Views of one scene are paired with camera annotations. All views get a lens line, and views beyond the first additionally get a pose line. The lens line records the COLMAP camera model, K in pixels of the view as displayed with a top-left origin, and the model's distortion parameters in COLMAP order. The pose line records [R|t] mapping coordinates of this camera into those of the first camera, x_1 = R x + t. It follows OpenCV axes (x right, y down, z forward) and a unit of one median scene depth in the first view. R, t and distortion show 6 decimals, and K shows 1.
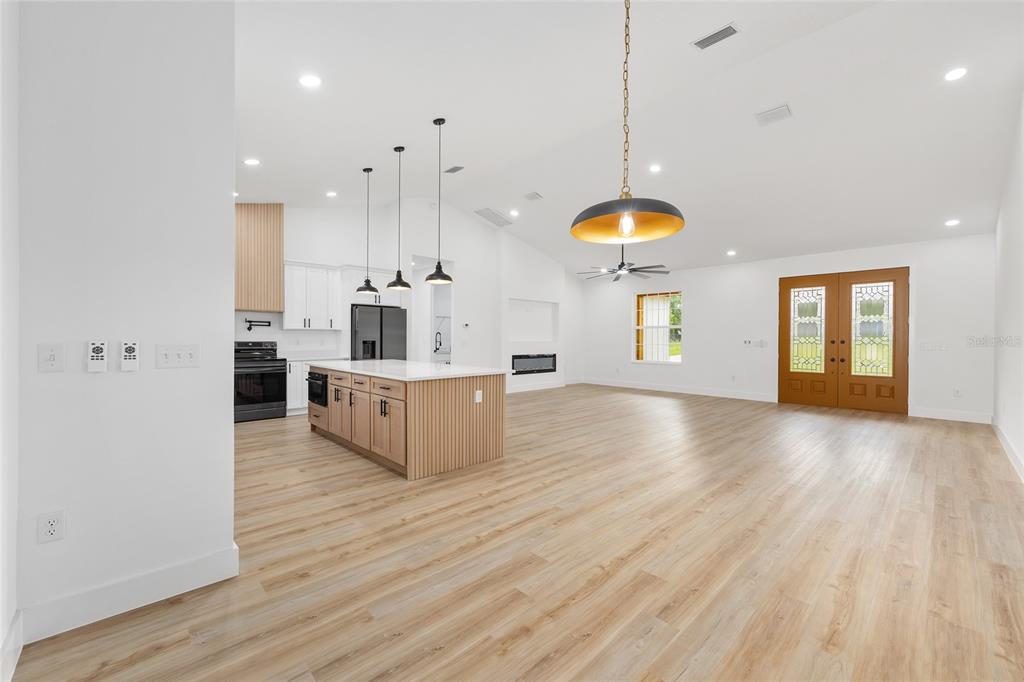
lens RADIAL K [[407.2, 0, 516.1], [0, 407.2, 341.9], [0, 0, 1]] dist [-0.003633, 0.000575]
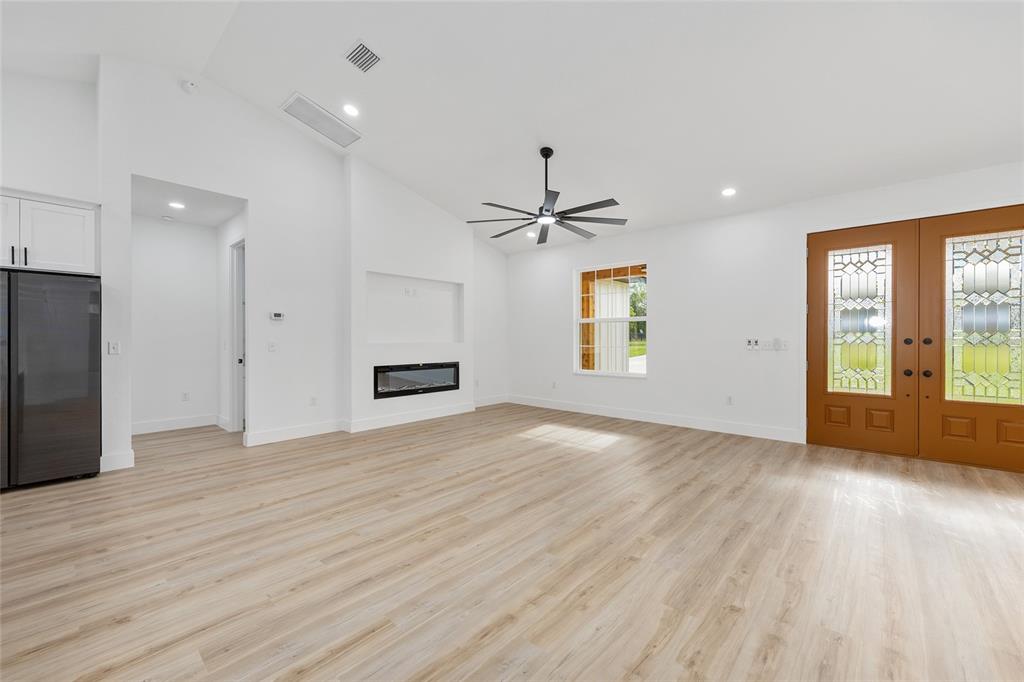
lens RADIAL K [[407.2, 0, 515.6], [0, 407.2, 339.4], [0, 0, 1]] dist [-0.003633, 0.000575]
pose [[0.996560, -0.007680, 0.082521, 0.187149], [0.007844, 0.999968, -0.001667, -0.005864], [-0.082505, 0.002309, 0.996588, 0.481246]]
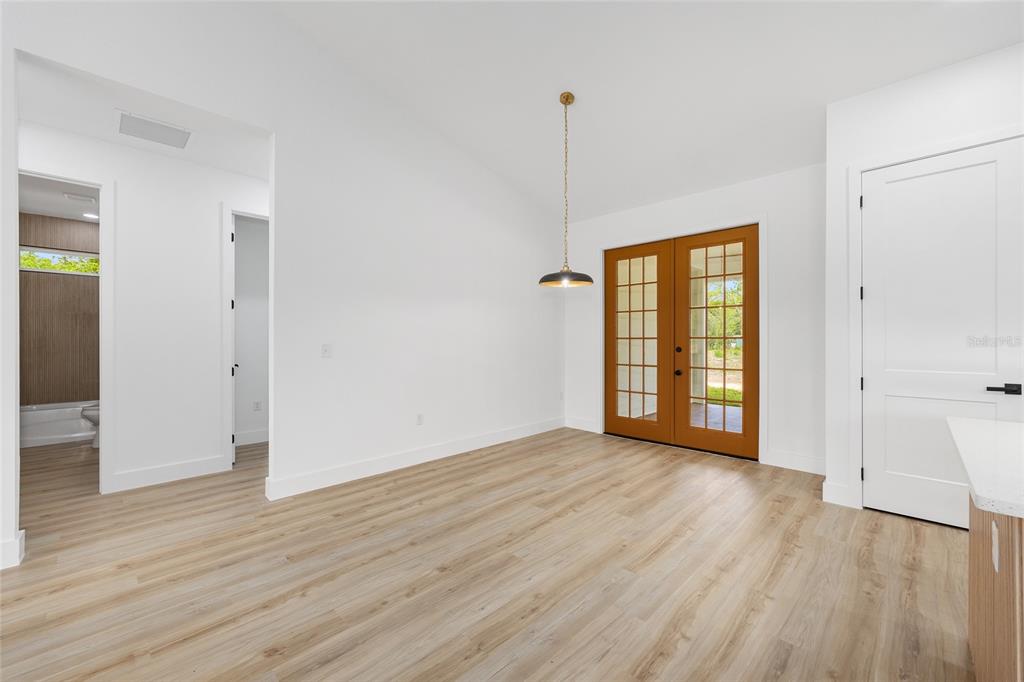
lens RADIAL K [[407.2, 0, 518.1], [0, 407.2, 337.9], [0, 0, 1]] dist [-0.003633, 0.000575]
pose [[-0.999213, -0.002958, -0.039561, 0.267637], [-0.003065, 0.999992, 0.002657, -0.007212], [0.039553, 0.002776, -0.999214, 1.379080]]
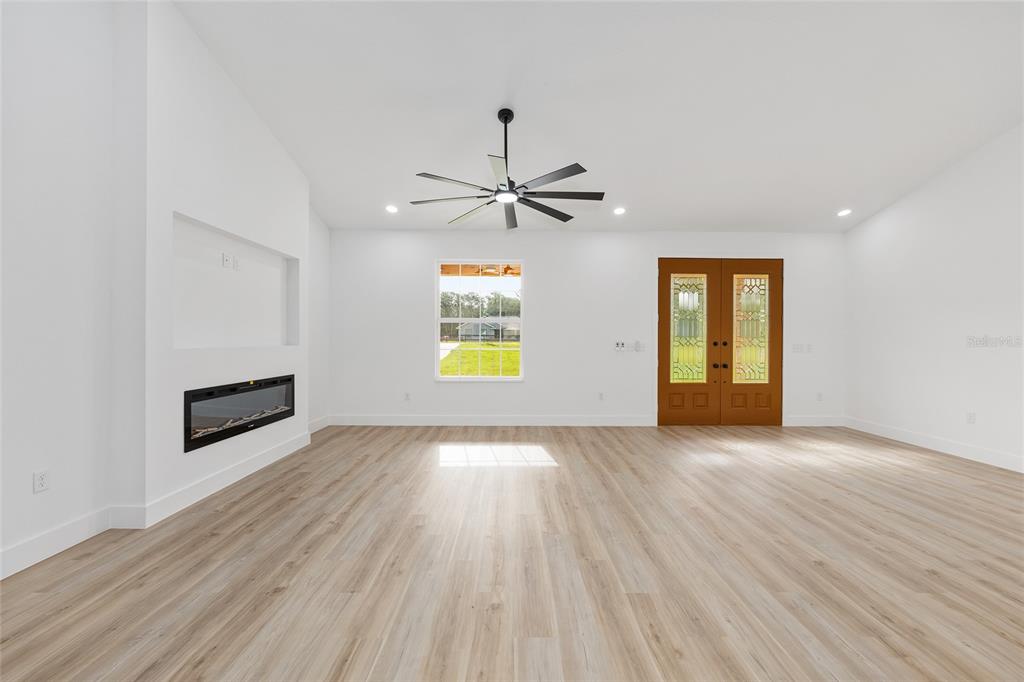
lens RADIAL K [[407.2, 0, 517.1], [0, 407.2, 337.4], [0, 0, 1]] dist [-0.003633, 0.000575]
pose [[0.685070, 0.001653, 0.728475, -0.078166], [0.004174, 0.999972, -0.006194, -0.008816], [-0.728465, 0.007284, 0.685044, 0.734709]]
